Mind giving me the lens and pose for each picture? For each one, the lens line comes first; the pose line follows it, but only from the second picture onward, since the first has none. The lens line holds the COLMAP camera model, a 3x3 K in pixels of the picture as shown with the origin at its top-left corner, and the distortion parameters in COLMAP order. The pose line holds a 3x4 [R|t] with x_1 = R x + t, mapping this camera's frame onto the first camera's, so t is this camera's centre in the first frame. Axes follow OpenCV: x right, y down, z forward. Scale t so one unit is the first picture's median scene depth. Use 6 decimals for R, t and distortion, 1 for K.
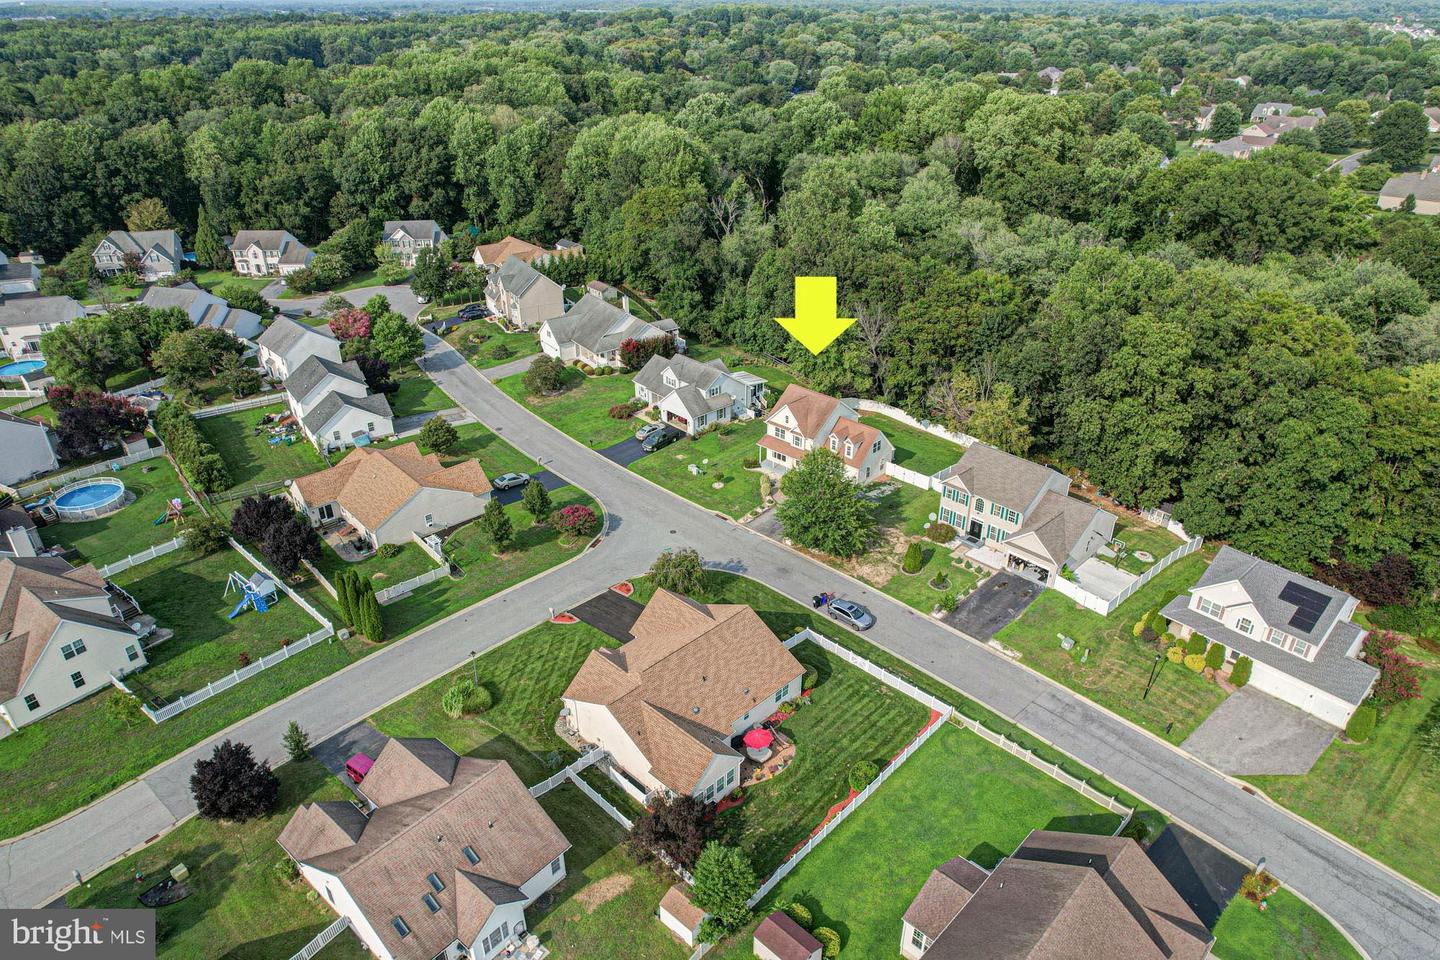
lens RADIAL K [[916.2, 0, 718.5], [0, 916.2, 491.6], [0, 0, 1]] dist [-0.057328, 0.048570]
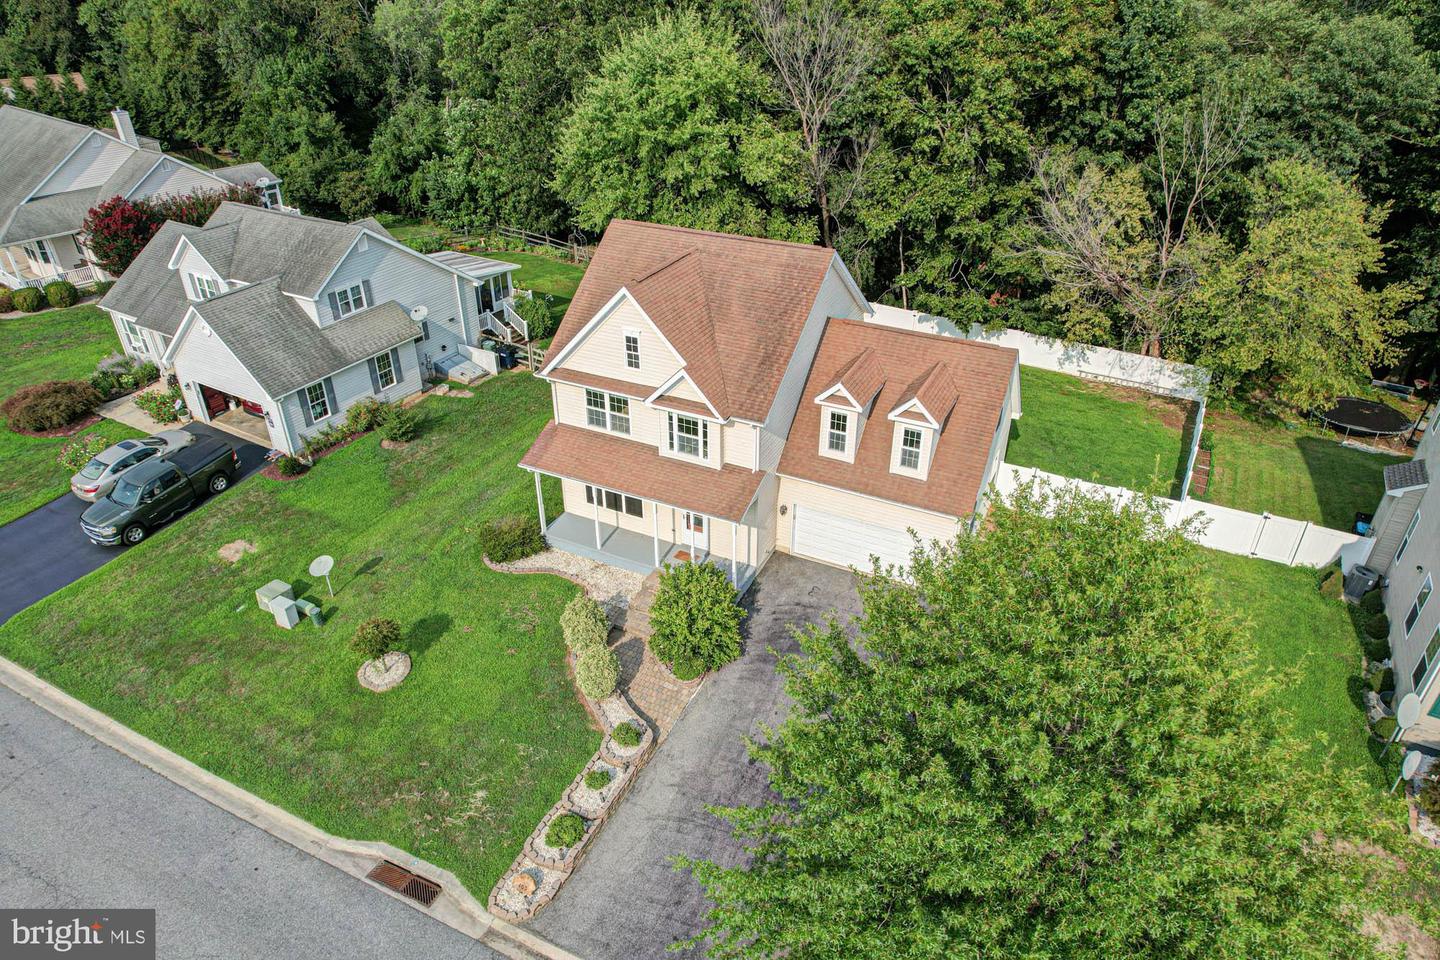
lens RADIAL K [[916.2, 0, 716.6], [0, 916.2, 505.0], [0, 0, 1]] dist [-0.057328, 0.048570]
pose [[0.956853, -0.157008, 0.244503, 0.028027], [0.142171, 0.986819, 0.077306, -0.049725], [-0.253418, -0.039210, 0.966562, 0.692146]]
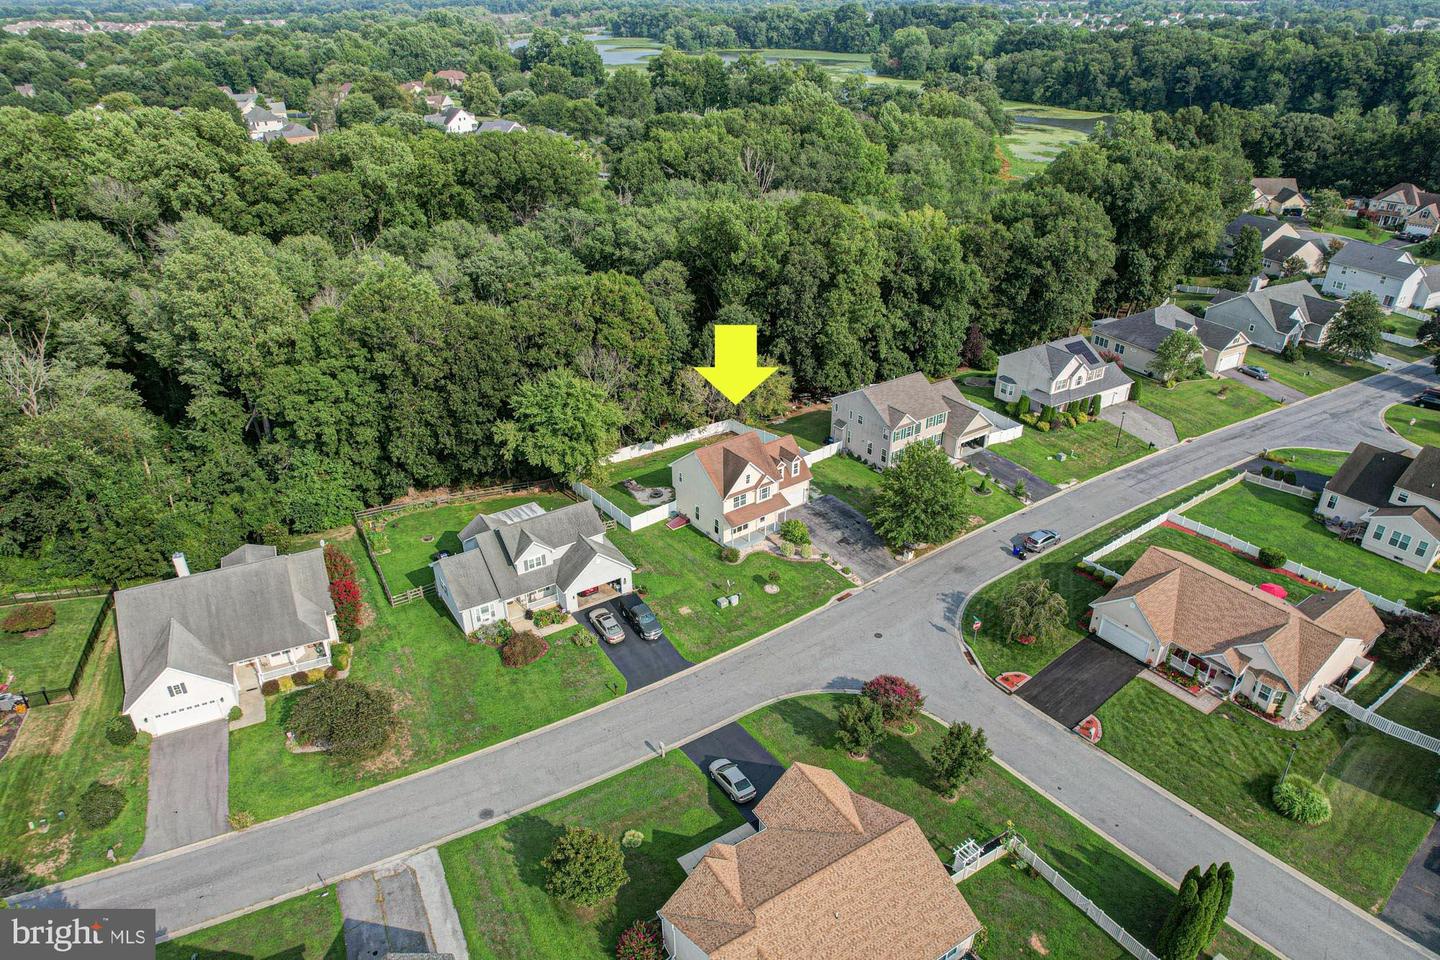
lens RADIAL K [[916.2, 0, 708.9], [0, 916.2, 491.6], [0, 0, 1]] dist [-0.057328, 0.048570]
pose [[0.172822, -0.482409, 0.858728, -0.591257], [0.480932, 0.802180, 0.353853, -0.346638], [-0.859556, 0.351836, 0.370640, 0.662937]]
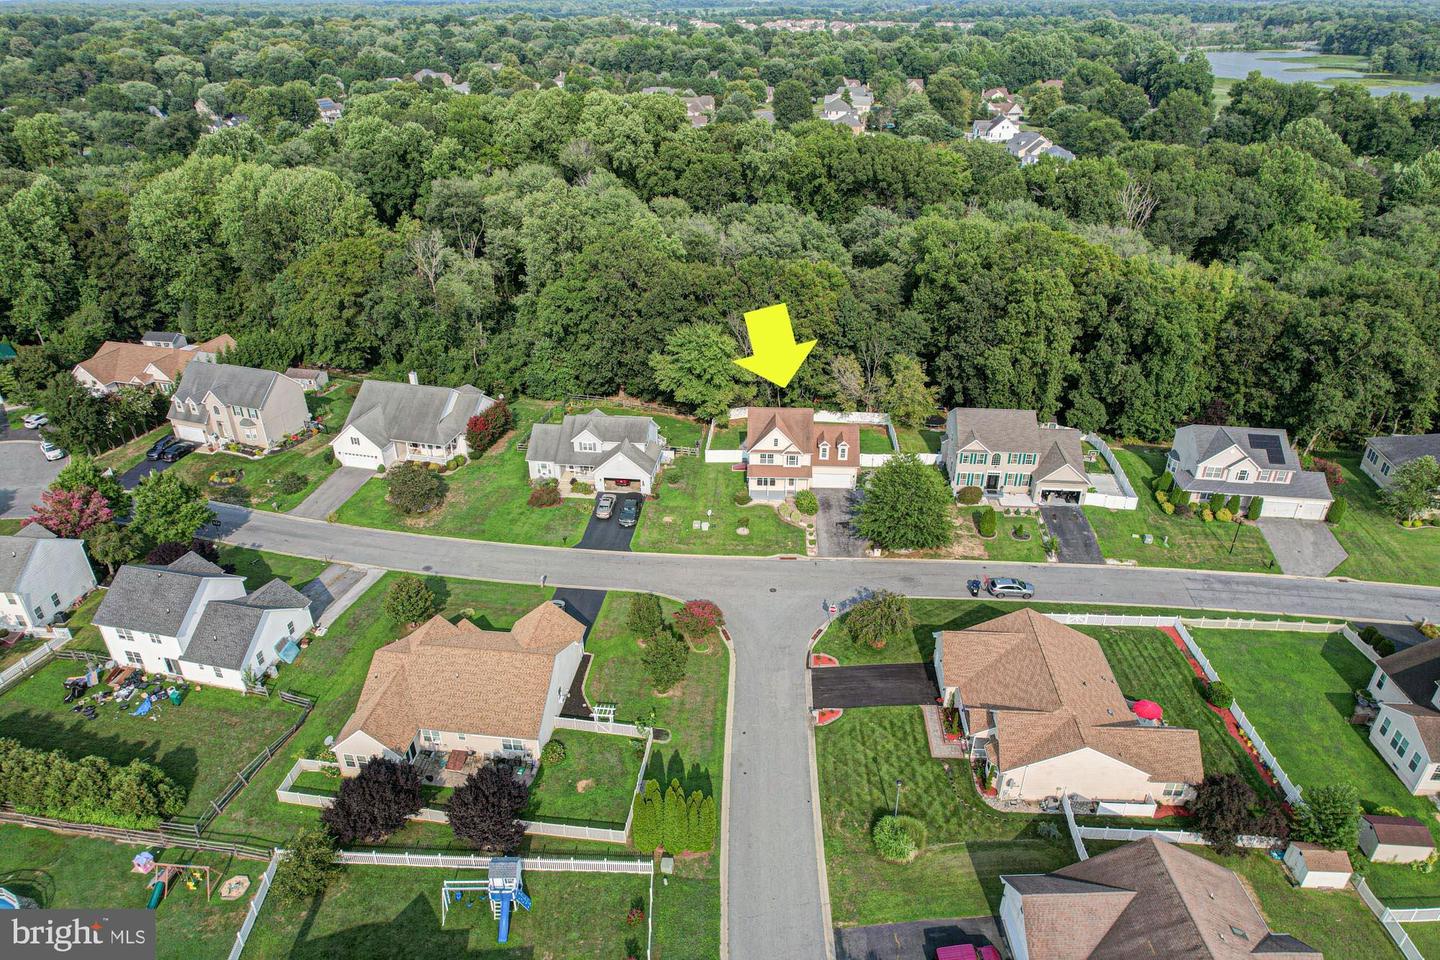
lens RADIAL K [[916.2, 0, 714.6], [0, 916.2, 485.6], [0, 0, 1]] dist [-0.057328, 0.048570]
pose [[0.758847, -0.314646, 0.570219, -0.492741], [0.318455, 0.943008, 0.096551, -0.136792], [-0.568100, 0.108321, 0.815799, 0.229970]]
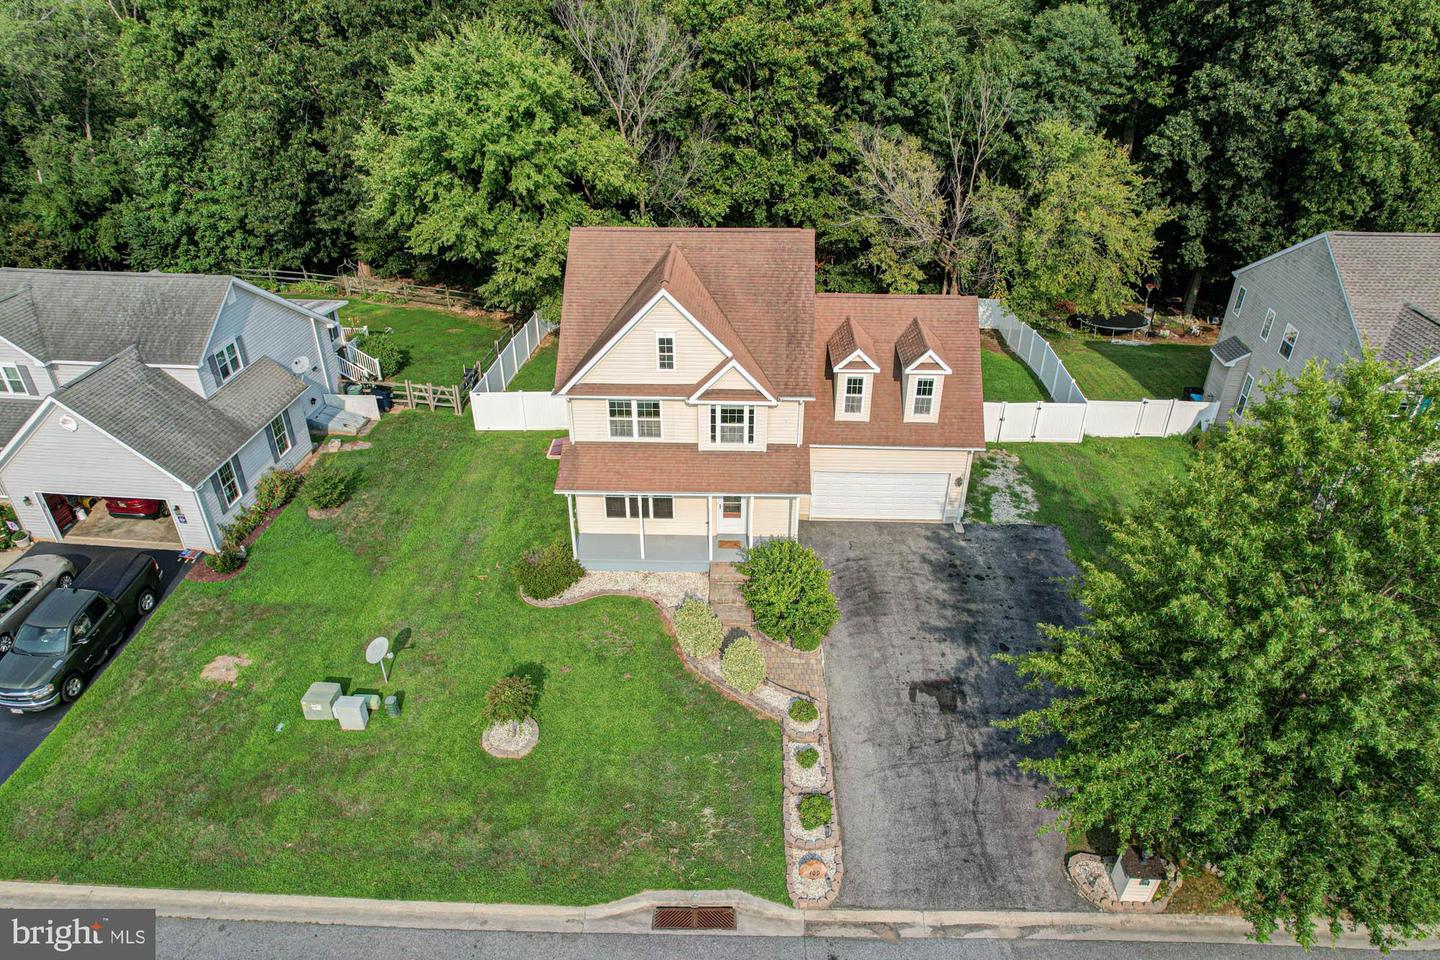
lens RADIAL K [[916.2, 0, 721.3], [0, 916.2, 495.2], [0, 0, 1]] dist [-0.057328, 0.048570]
pose [[0.744358, -0.350582, 0.568351, -0.059437], [0.321136, 0.934156, 0.155640, -0.070074], [-0.585493, 0.066666, 0.807932, 0.727597]]
